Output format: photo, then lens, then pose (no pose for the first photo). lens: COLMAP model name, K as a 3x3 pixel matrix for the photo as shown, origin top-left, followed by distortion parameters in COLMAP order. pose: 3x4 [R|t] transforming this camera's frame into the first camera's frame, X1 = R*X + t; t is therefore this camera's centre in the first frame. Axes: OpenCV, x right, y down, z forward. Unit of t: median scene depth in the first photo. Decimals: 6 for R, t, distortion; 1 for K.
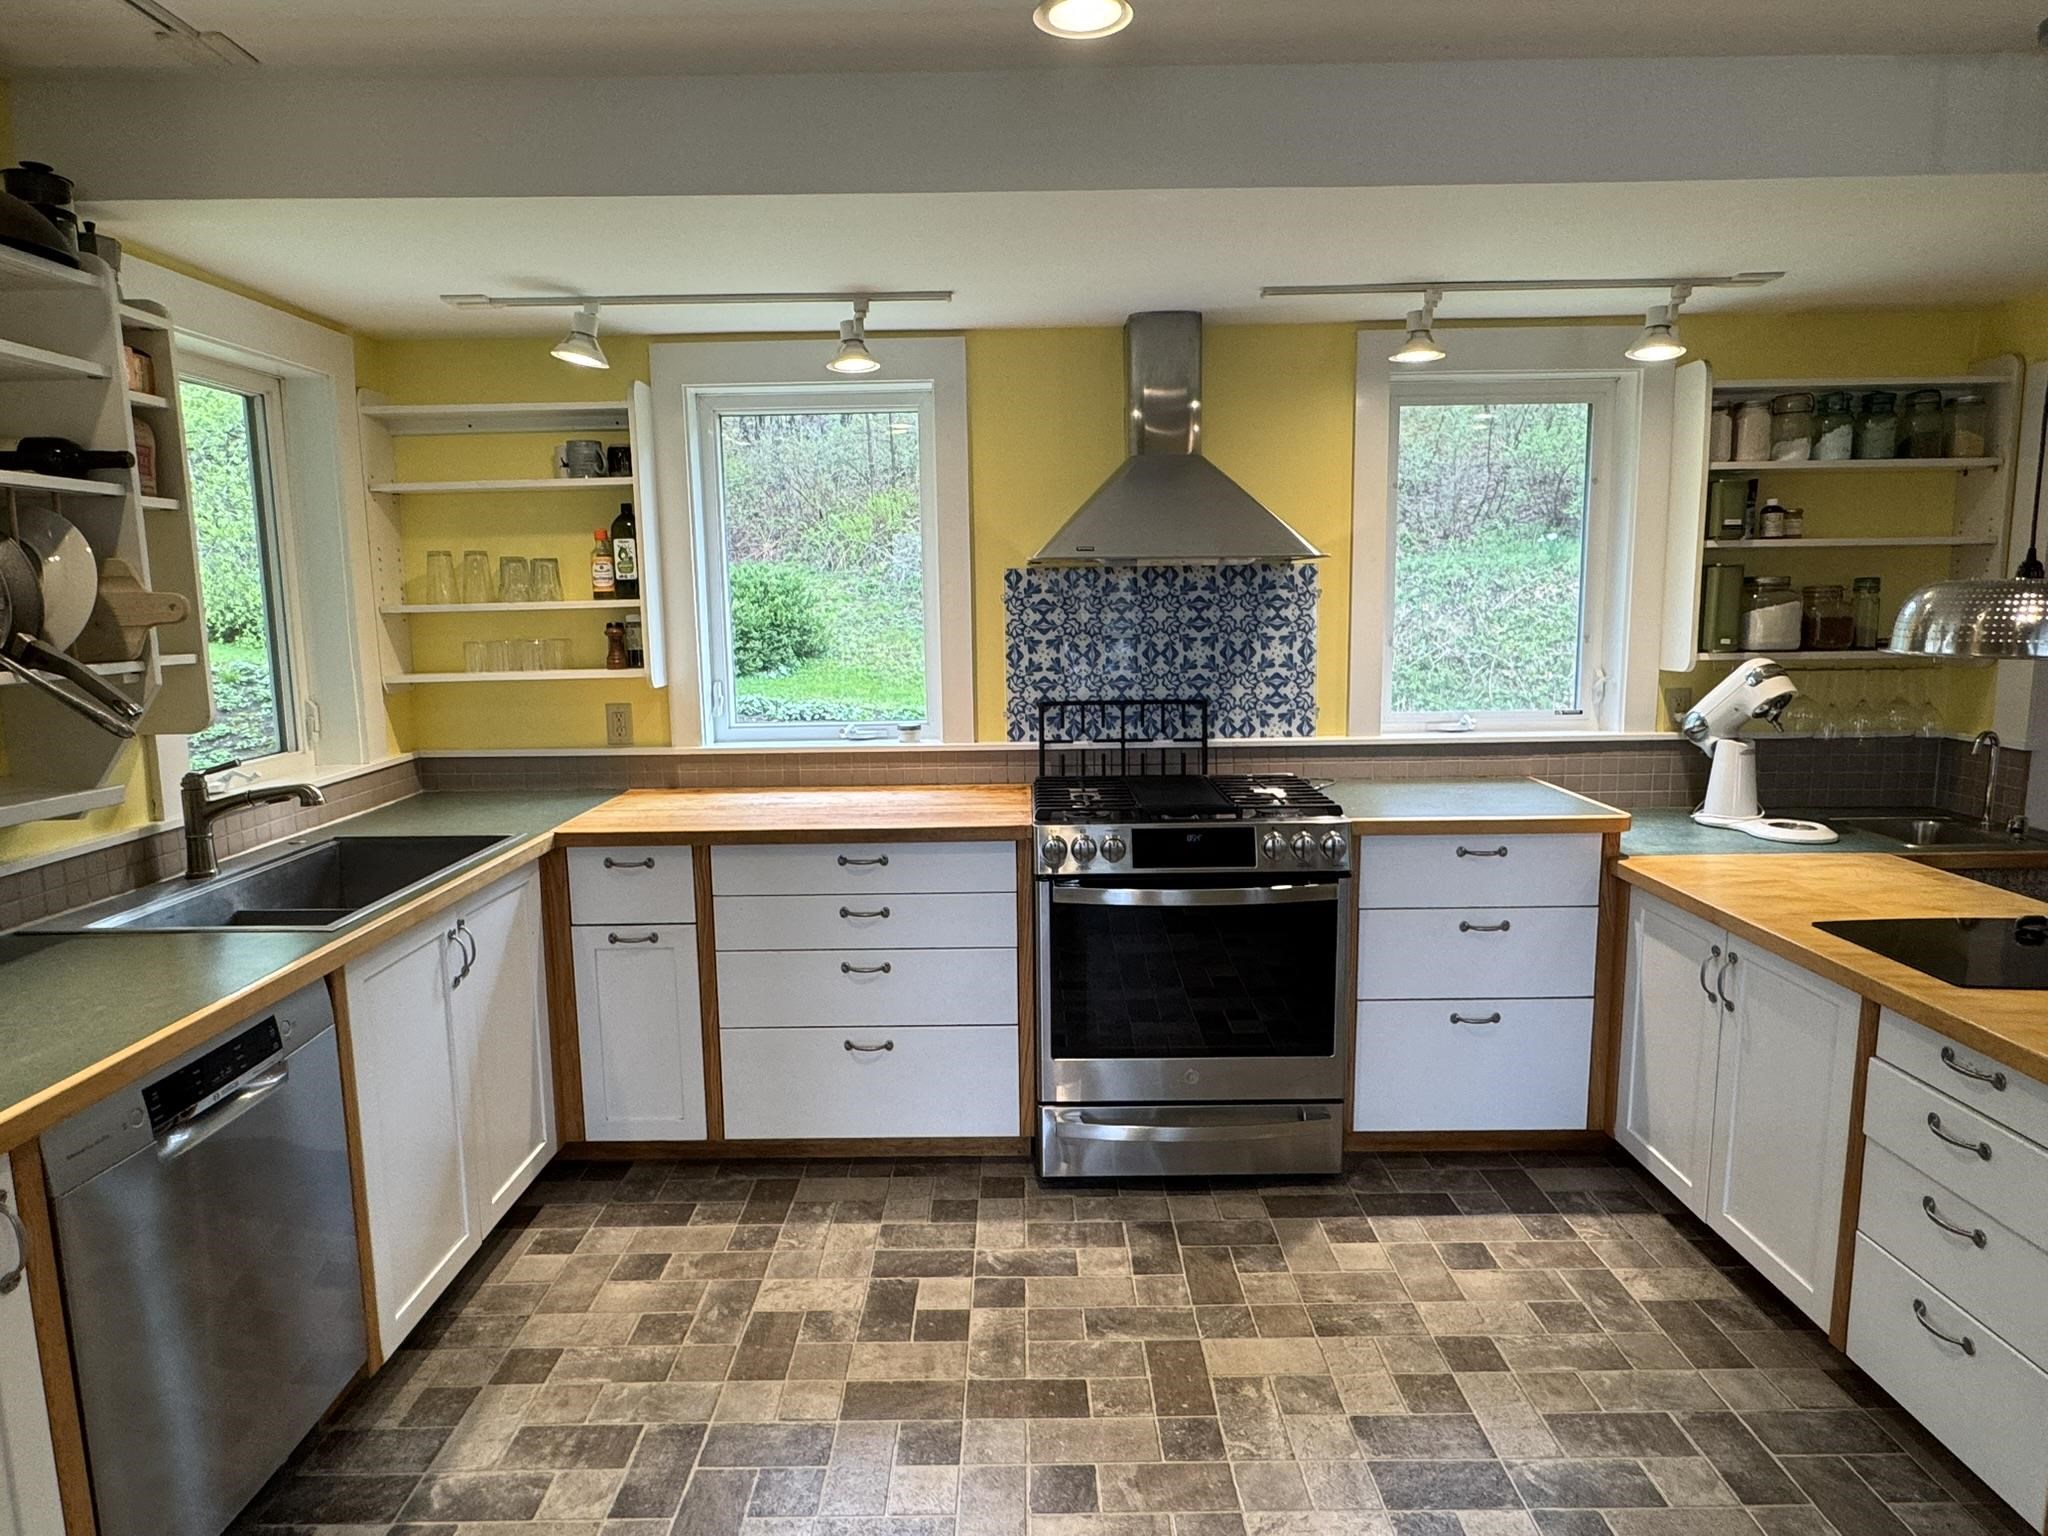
lens RADIAL K [[1206.9, 0, 1019.0], [0, 1206.9, 762.9], [0, 0, 1]] dist [0.001807, -0.002048]
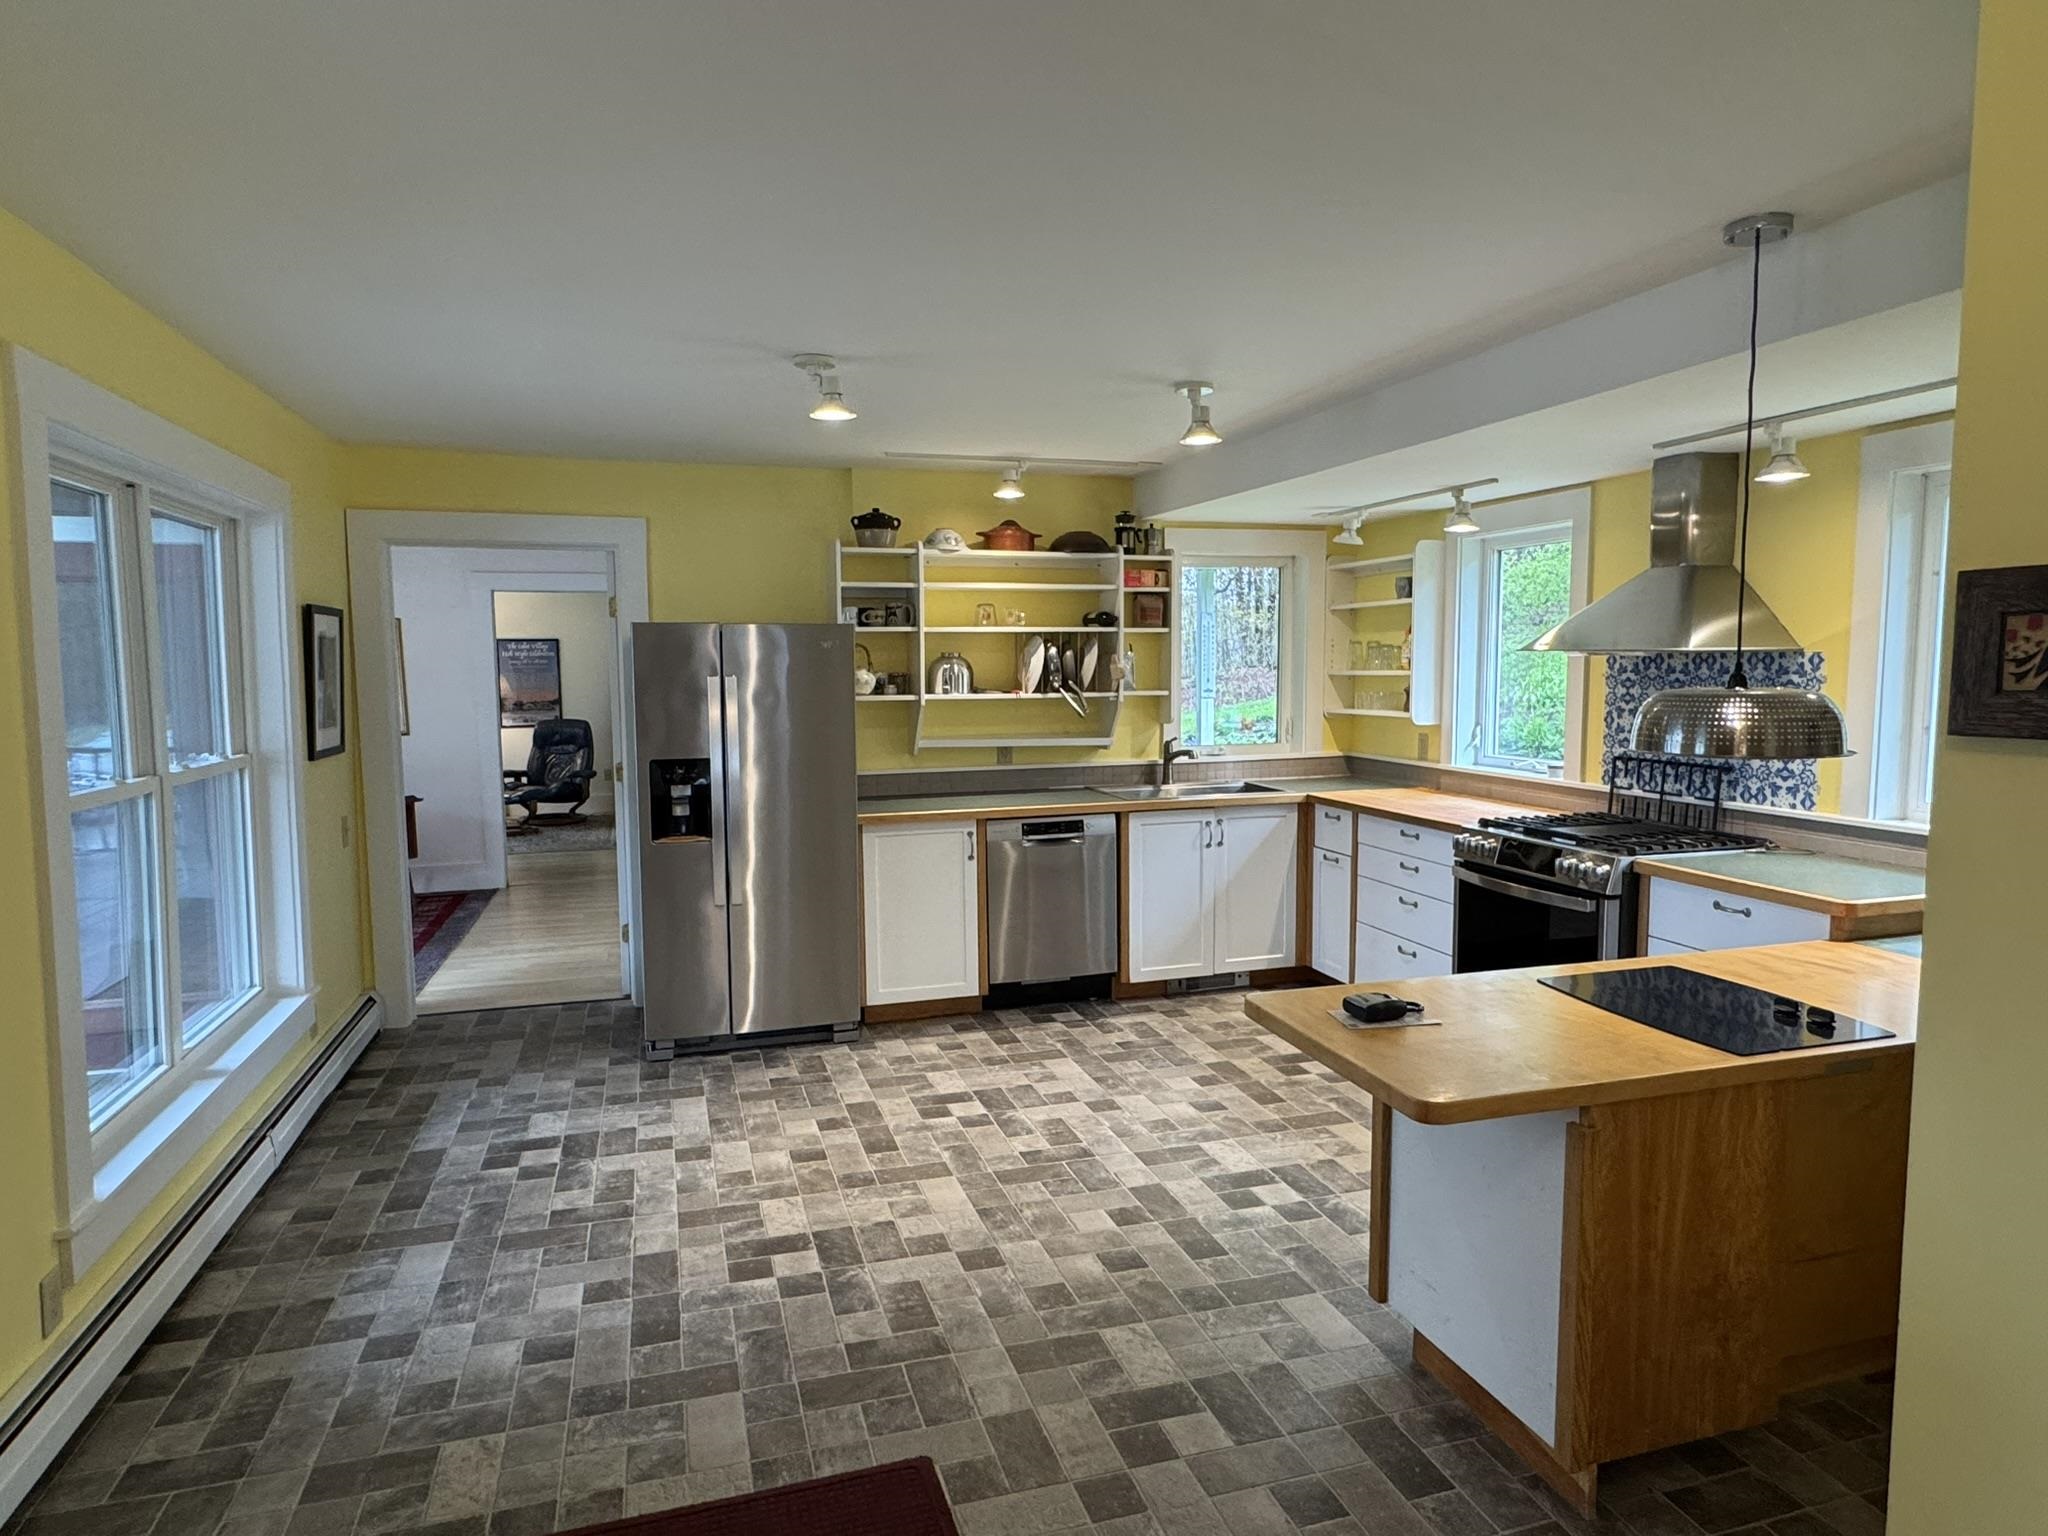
lens RADIAL K [[1206.9, 0, 1019.0], [0, 1206.9, 762.9], [0, 0, 1]] dist [0.001807, -0.002048]
pose [[0.296225, 0.095547, -0.950327, 1.091096], [-0.136544, 0.989000, 0.056874, -0.030330], [0.945308, 0.112914, 0.306013, -0.001831]]
